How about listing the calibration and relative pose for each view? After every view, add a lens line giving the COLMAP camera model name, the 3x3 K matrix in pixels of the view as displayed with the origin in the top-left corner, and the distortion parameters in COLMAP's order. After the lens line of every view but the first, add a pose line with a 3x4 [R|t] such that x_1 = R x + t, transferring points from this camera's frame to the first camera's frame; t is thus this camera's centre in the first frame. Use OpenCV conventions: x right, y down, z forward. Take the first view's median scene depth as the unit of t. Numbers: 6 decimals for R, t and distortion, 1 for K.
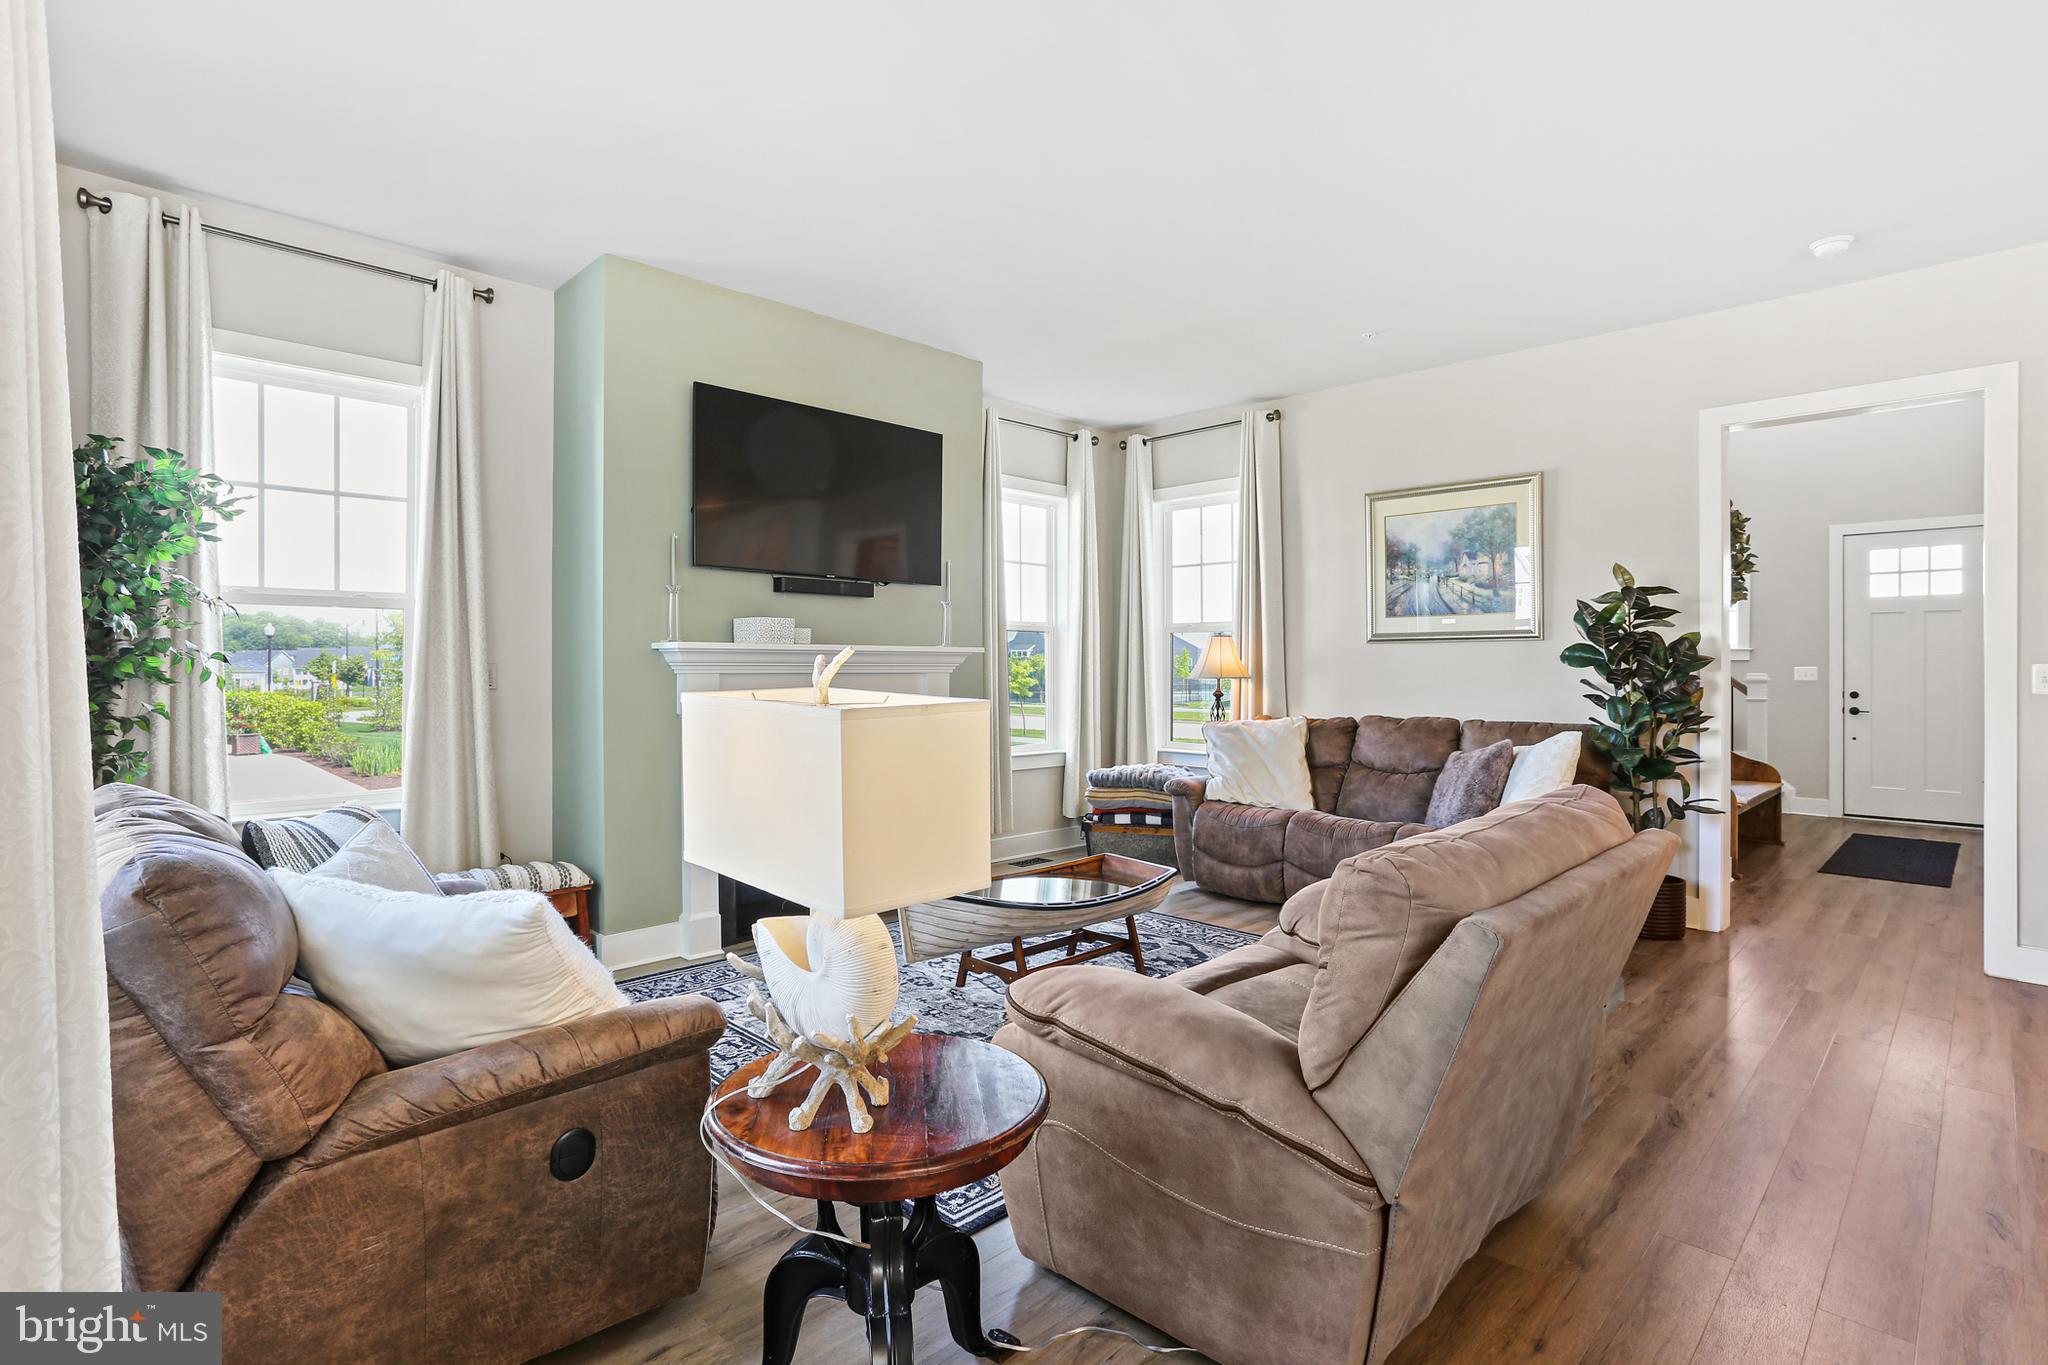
lens RADIAL K [[999.0, 0, 1029.8], [0, 999.0, 660.6], [0, 0, 1]] dist [-0.000540, 0.001002]
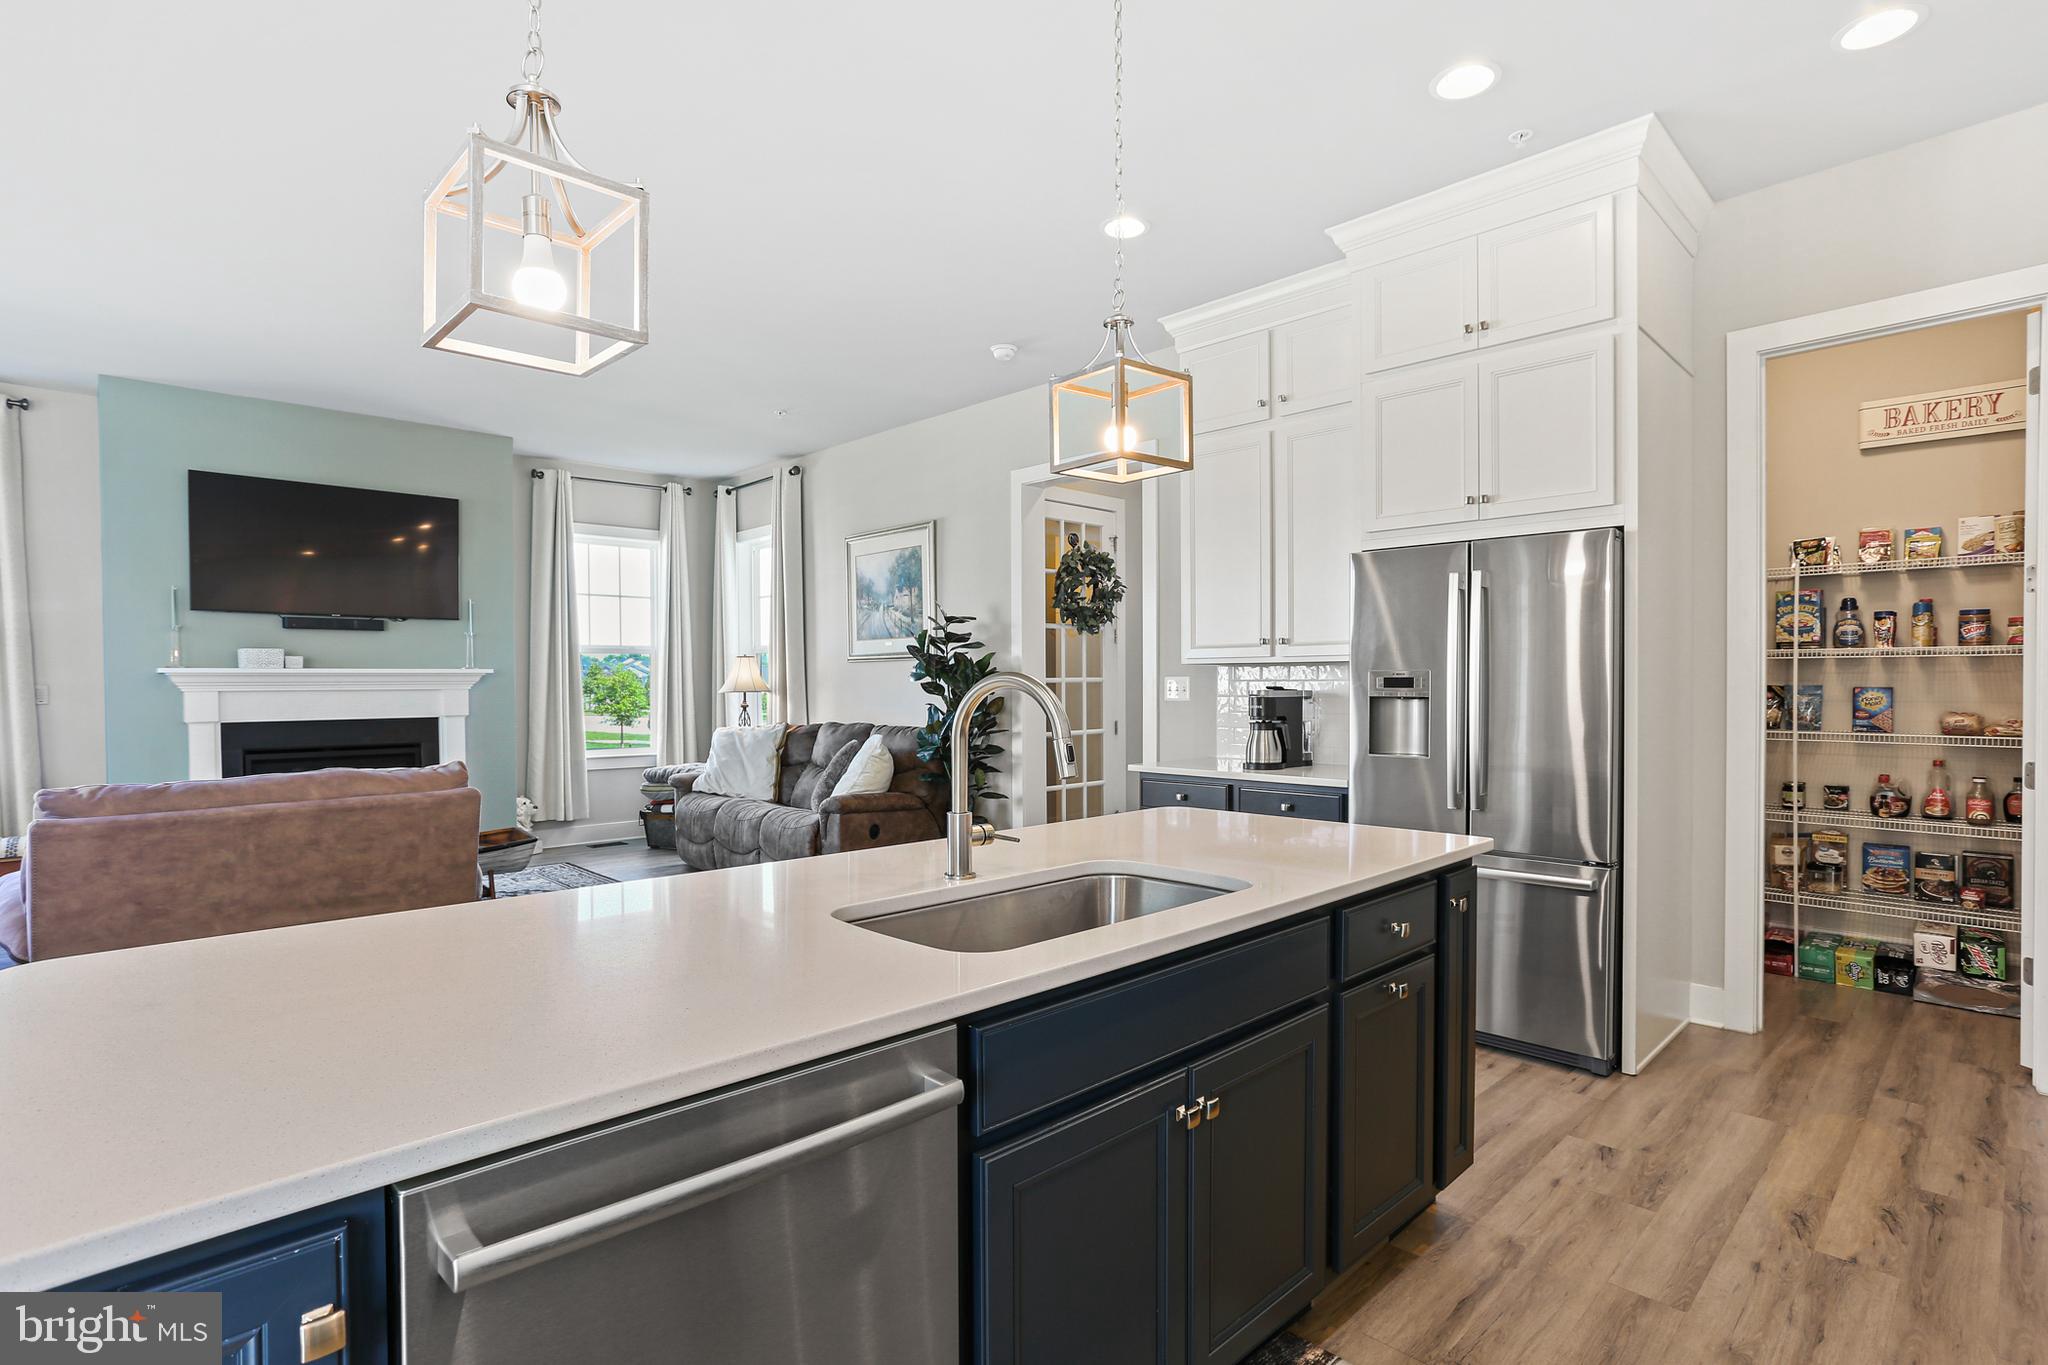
lens RADIAL K [[999.0, 0, 1018.2], [0, 999.0, 705.0], [0, 0, 1]] dist [-0.000540, 0.001002]
pose [[0.999195, -0.007911, -0.039326, 0.630276], [0.009021, 0.999563, 0.028143, 0.002294], [0.039086, -0.028475, 0.998830, -0.208990]]
